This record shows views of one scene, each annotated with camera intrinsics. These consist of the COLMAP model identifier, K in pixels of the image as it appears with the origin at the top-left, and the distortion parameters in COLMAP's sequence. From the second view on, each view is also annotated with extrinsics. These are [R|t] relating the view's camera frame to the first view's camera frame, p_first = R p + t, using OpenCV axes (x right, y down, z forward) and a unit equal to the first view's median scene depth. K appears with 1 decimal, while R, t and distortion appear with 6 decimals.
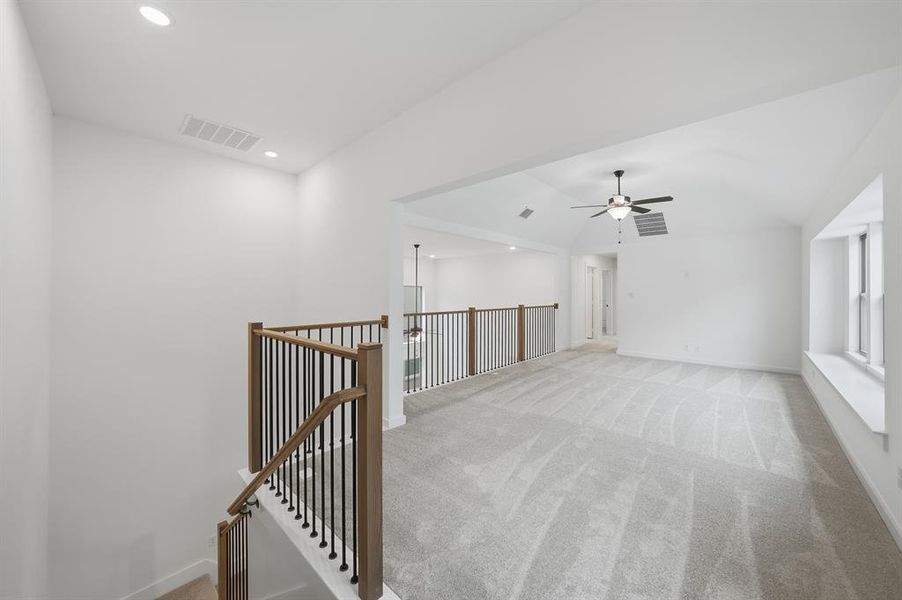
lens RADIAL K [[327.0, 0, 452.7], [0, 327.0, 295.3], [0, 0, 1]] dist [-0.023663, 0.004192]
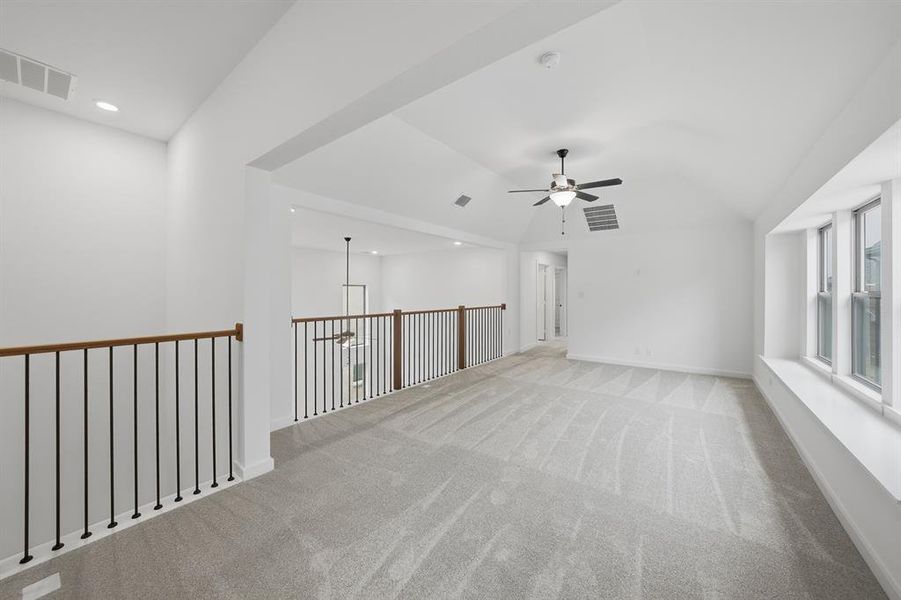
lens RADIAL K [[326.6, 0, 448.3], [0, 326.6, 295.8], [0, 0, 1]] dist [-0.023663, 0.004192]
pose [[0.995764, -0.001606, 0.091934, 0.132553], [0.001376, 0.999996, 0.002560, -0.000633], [-0.091937, -0.002423, 0.995762, 0.172229]]
